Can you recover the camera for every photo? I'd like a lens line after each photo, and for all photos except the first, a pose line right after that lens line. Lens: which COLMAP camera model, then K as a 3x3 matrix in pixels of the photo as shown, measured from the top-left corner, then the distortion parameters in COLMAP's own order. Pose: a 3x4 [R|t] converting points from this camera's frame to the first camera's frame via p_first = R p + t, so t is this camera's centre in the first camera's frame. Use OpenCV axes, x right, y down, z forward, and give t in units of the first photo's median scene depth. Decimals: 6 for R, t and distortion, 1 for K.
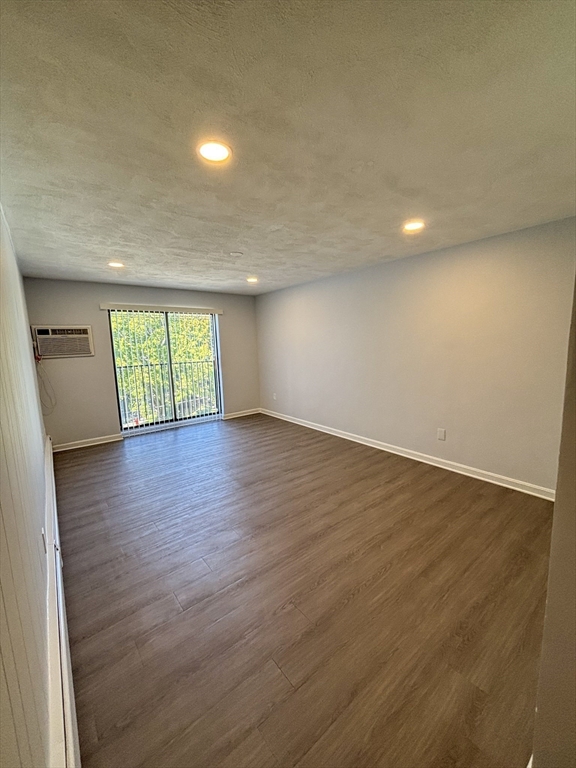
lens RADIAL K [[306.0, 0, 286.3], [0, 306.0, 384.2], [0, 0, 1]] dist [-0.008435, 0.000340]
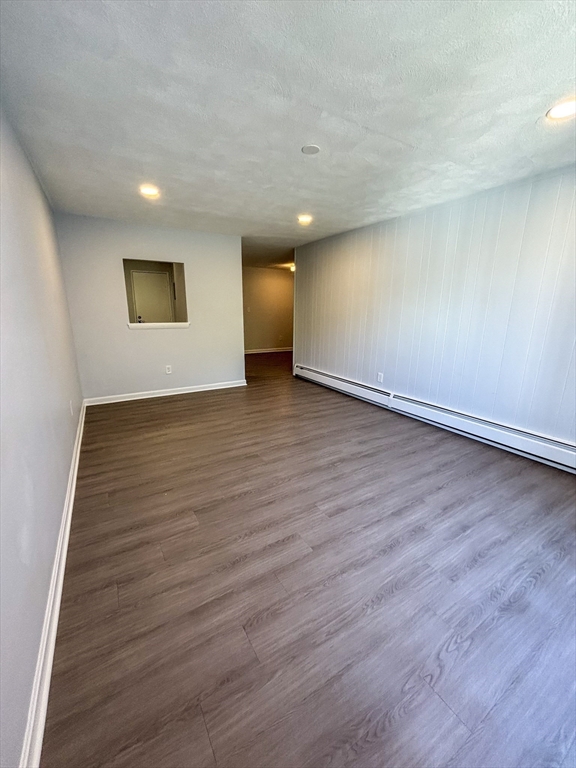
lens RADIAL K [[306.0, 0, 287.8], [0, 306.0, 384.2], [0, 0, 1]] dist [-0.008435, 0.000340]
pose [[-0.992599, -0.014784, 0.120534, -0.168270], [0.030781, 0.929519, 0.367488, -0.173226], [-0.117472, 0.368478, -0.922184, 1.556030]]
